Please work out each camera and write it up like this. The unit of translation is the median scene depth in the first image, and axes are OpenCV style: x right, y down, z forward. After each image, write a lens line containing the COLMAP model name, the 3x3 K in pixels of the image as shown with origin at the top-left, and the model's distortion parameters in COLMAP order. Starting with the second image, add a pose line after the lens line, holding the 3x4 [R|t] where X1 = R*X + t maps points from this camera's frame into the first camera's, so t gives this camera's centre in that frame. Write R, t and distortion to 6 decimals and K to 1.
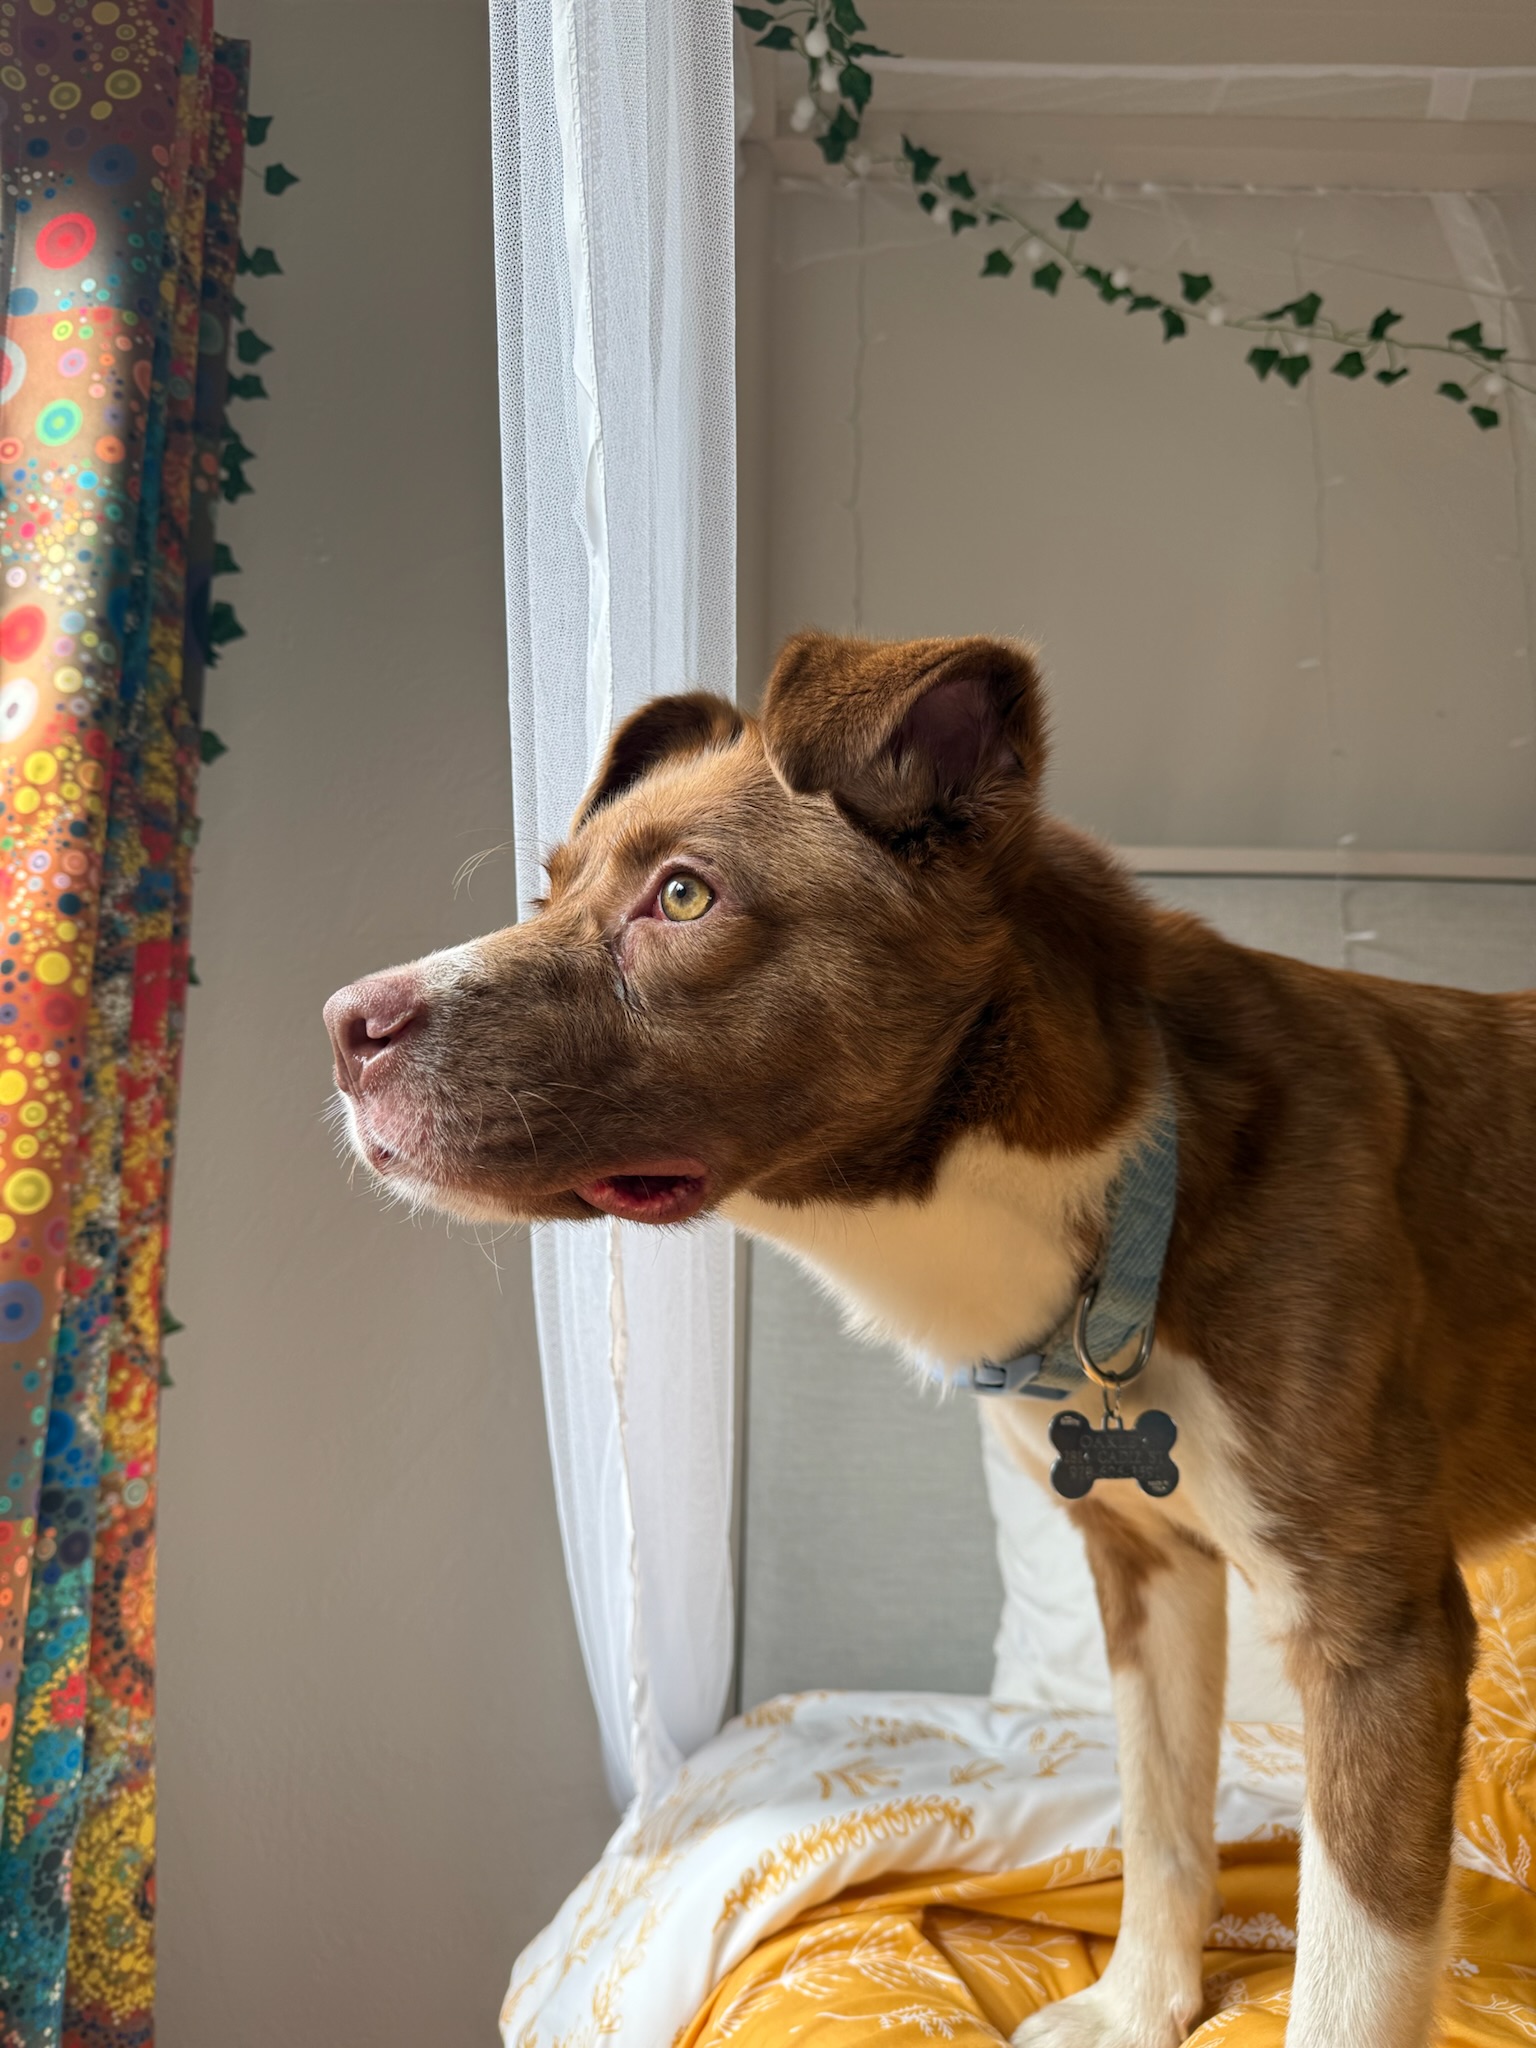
lens RADIAL K [[1439.7, 0, 768.0], [0, 1439.7, 1024.0], [0, 0, 1]] dist [-0.044485, 0.009390]
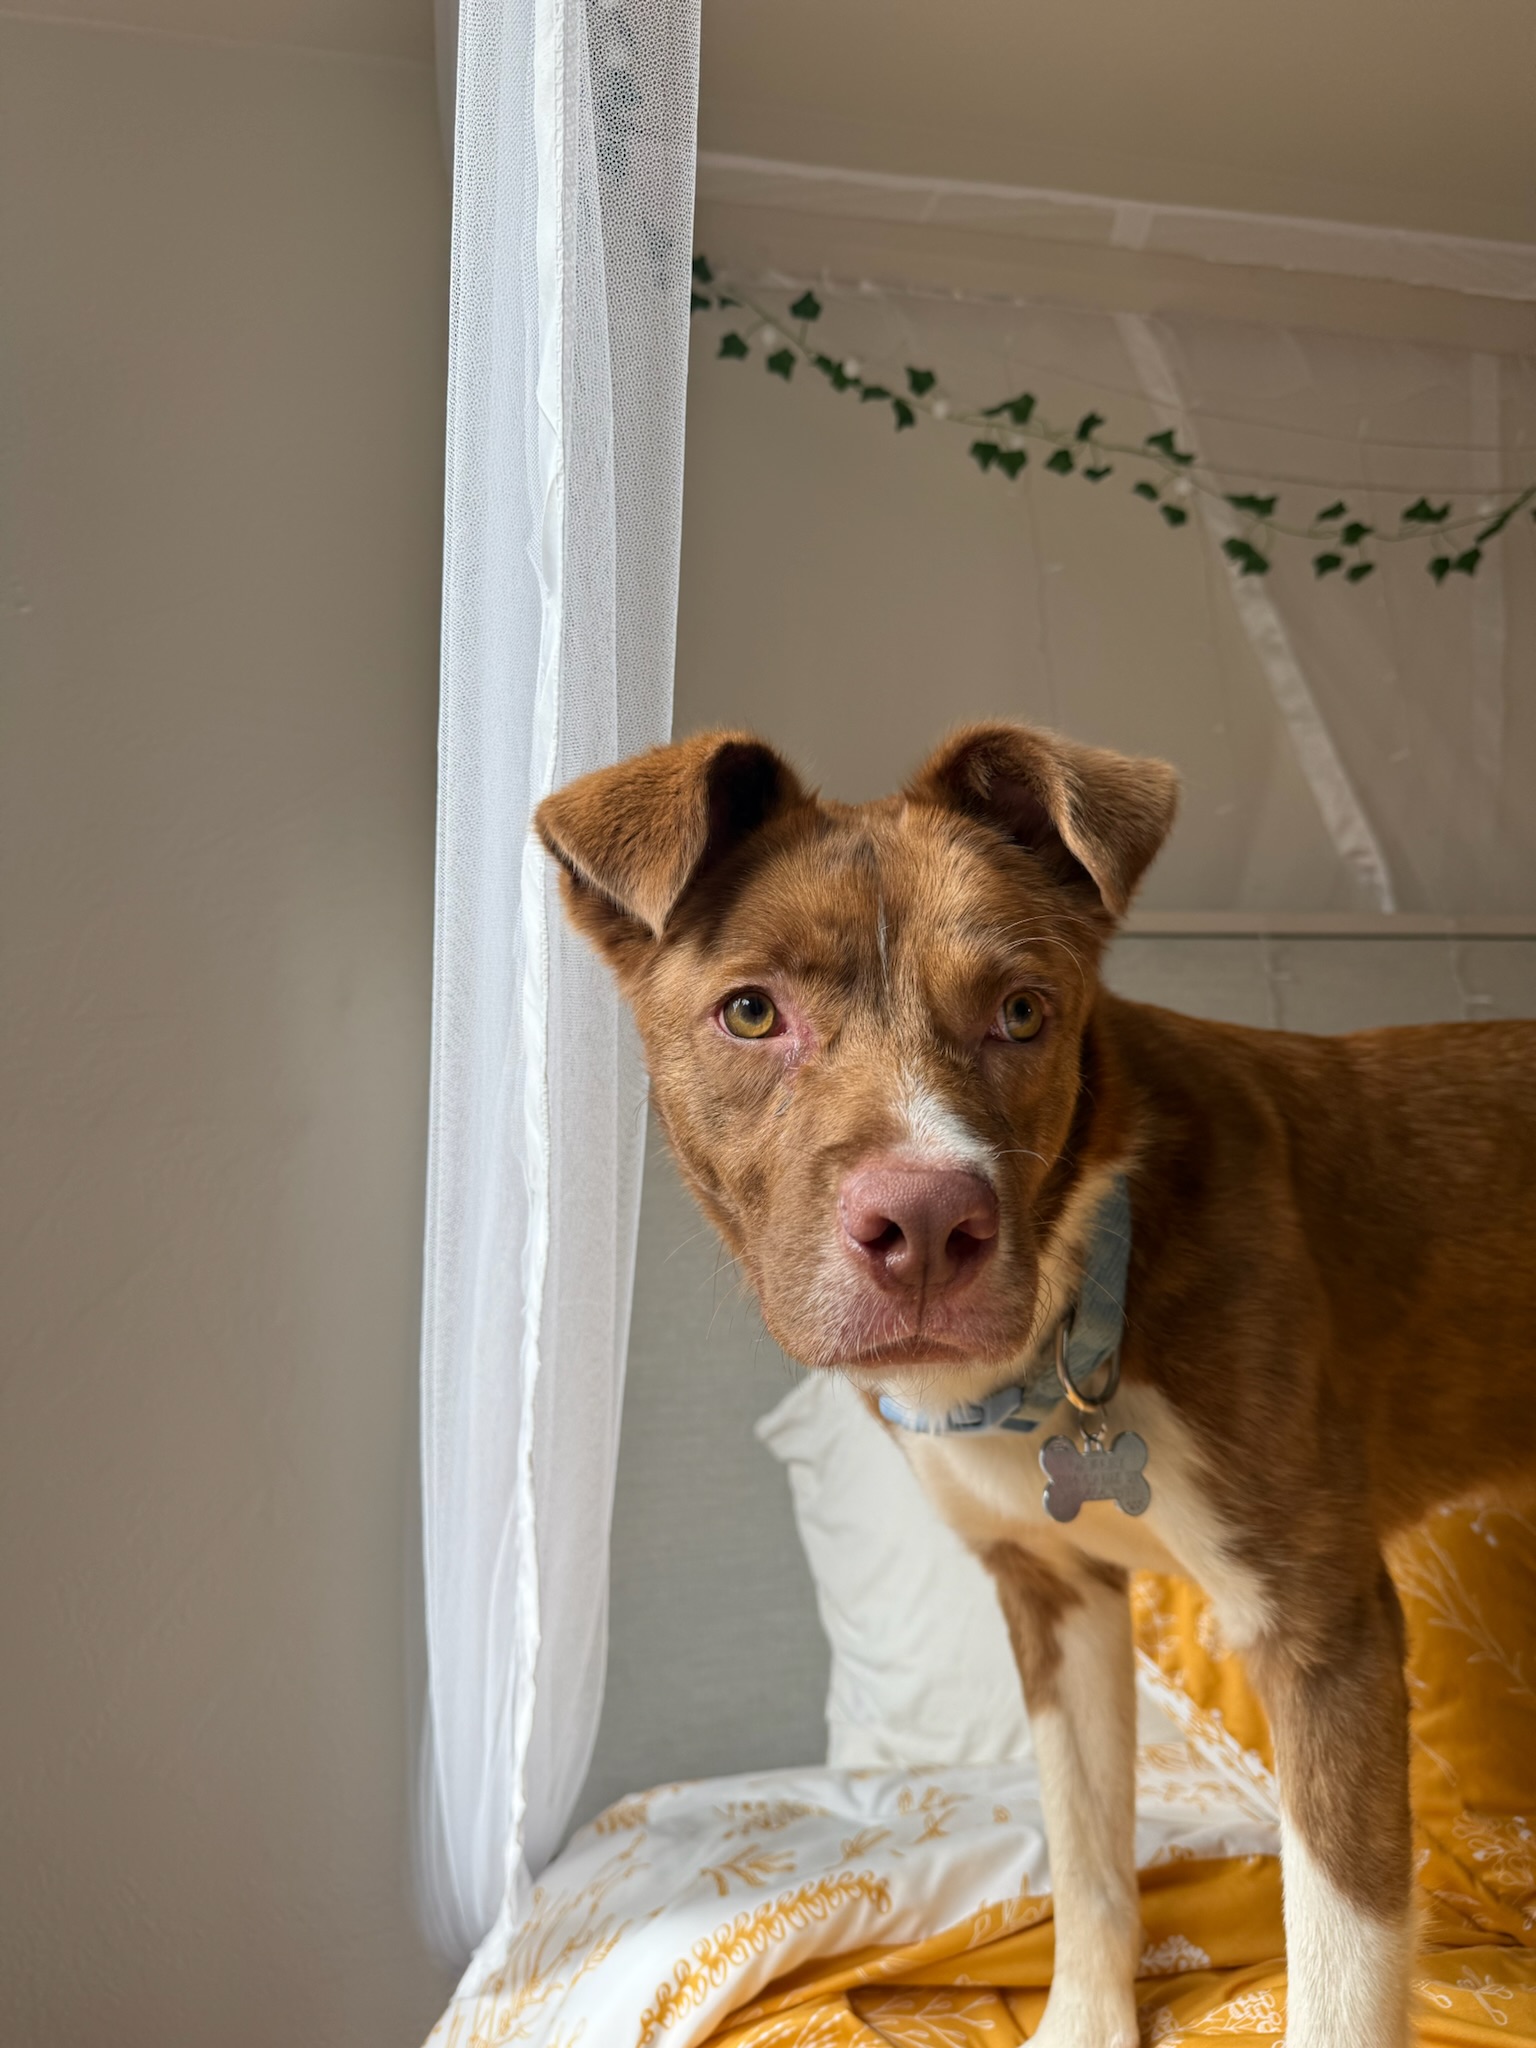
lens RADIAL K [[1439.6, 0, 769.0], [0, 1439.6, 1002.5], [0, 0, 1]] dist [0.004826, -0.048392]
pose [[0.970861, -0.024872, 0.238349, -0.154804], [0.040064, 0.997447, -0.059110, 0.007519], [-0.236271, 0.066937, 0.969379, 0.026306]]
